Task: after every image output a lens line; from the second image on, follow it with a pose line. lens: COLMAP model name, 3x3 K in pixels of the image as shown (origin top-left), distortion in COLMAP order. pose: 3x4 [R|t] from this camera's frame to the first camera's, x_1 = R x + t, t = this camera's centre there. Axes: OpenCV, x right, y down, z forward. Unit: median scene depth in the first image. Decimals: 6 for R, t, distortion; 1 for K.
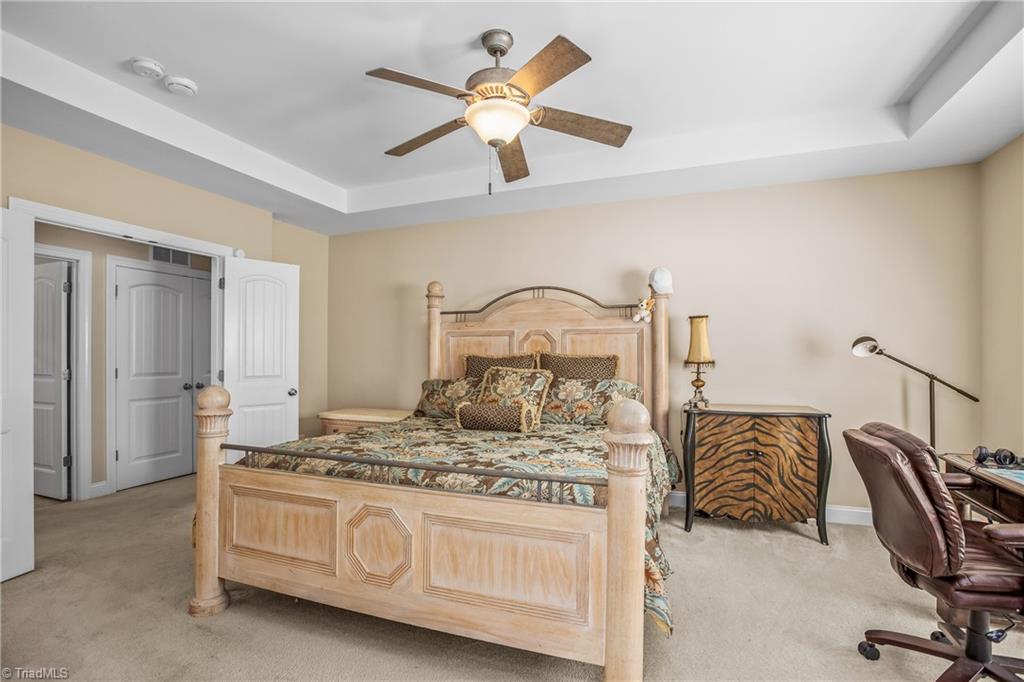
lens RADIAL K [[467.3, 0, 505.6], [0, 467.3, 352.1], [0, 0, 1]] dist [-0.037201, 0.017570]
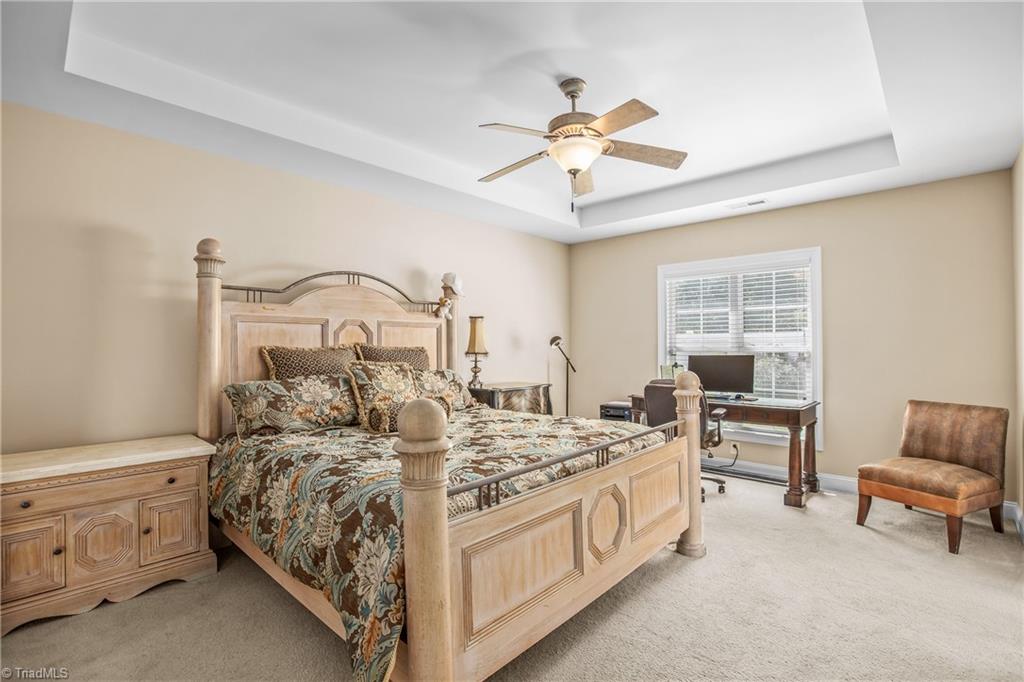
lens RADIAL K [[467.3, 0, 503.7], [0, 467.3, 341.5], [0, 0, 1]] dist [-0.037201, 0.017570]
pose [[0.402600, 0.010825, 0.915312, -0.649874], [0.000340, 0.999928, -0.011975, 0.005420], [-0.915376, 0.005132, 0.402568, 0.380717]]
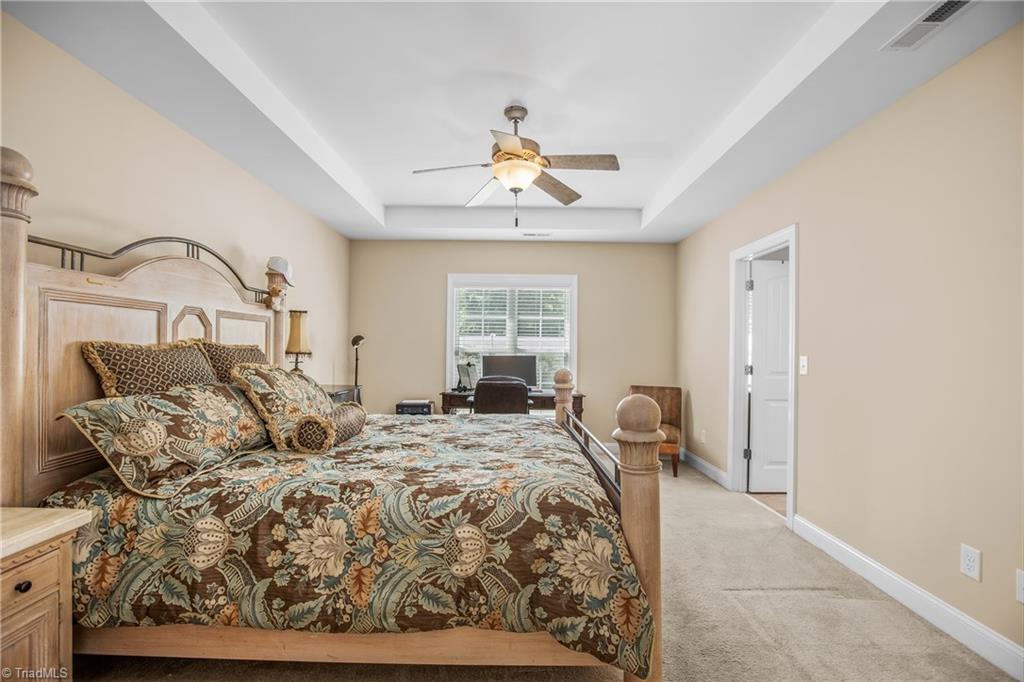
lens RADIAL K [[467.3, 0, 498.6], [0, 467.3, 338.8], [0, 0, 1]] dist [-0.037201, 0.017570]
pose [[-0.315177, 0.016520, 0.948889, -0.691971], [-0.010843, 0.999721, -0.021007, 0.006216], [-0.948971, -0.016910, -0.314910, 0.812289]]
